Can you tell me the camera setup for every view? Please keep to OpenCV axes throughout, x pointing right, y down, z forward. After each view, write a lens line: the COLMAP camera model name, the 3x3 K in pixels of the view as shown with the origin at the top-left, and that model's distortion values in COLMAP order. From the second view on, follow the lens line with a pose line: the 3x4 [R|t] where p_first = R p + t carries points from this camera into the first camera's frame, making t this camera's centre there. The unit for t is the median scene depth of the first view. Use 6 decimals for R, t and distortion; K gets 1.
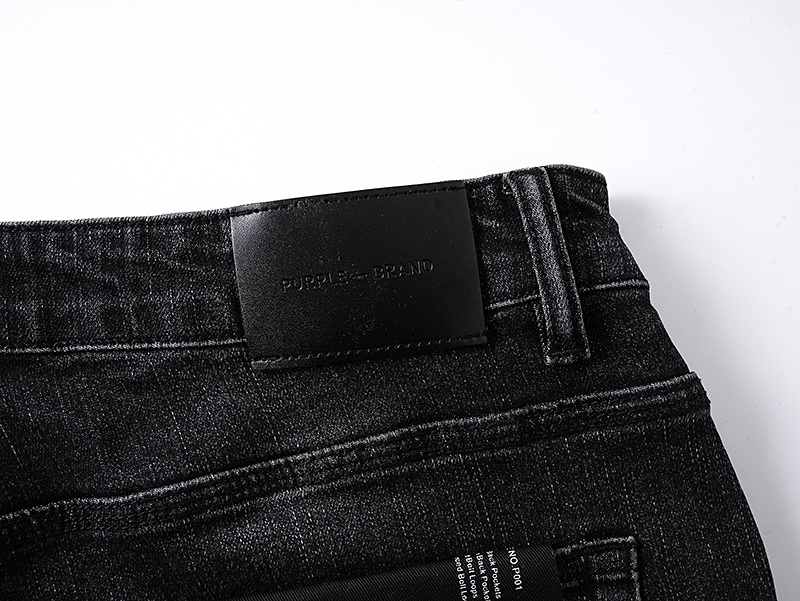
lens RADIAL K [[900.9, 0, 400.0], [0, 900.9, 300.5], [0, 0, 1]] dist [0.002307, -0.017761]
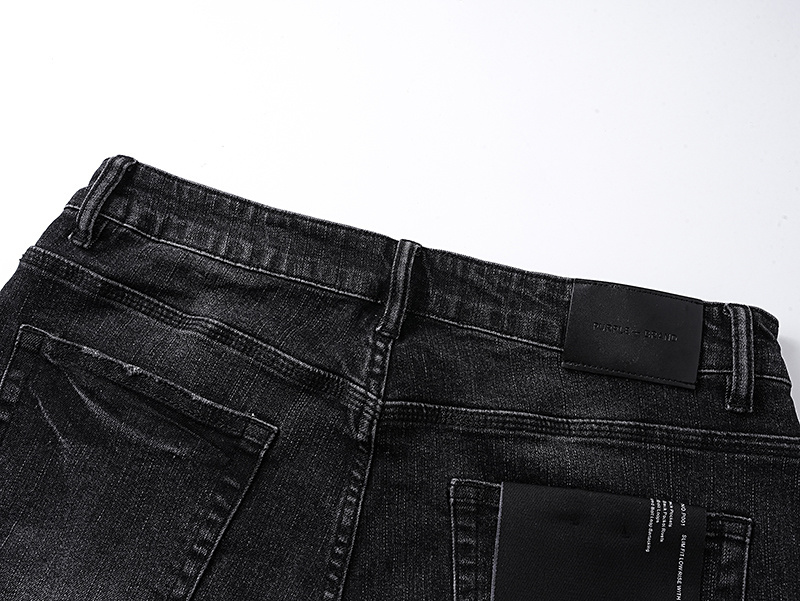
lens RADIAL K [[900.9, 0, 400.0], [0, 900.9, 300.5], [0, 0, 1]] dist [0.002307, -0.017761]
pose [[0.955360, 0.281715, -0.089023, -0.354871], [-0.292735, 0.943323, -0.156358, 0.332986], [0.039929, 0.175438, 0.983680, -0.816538]]
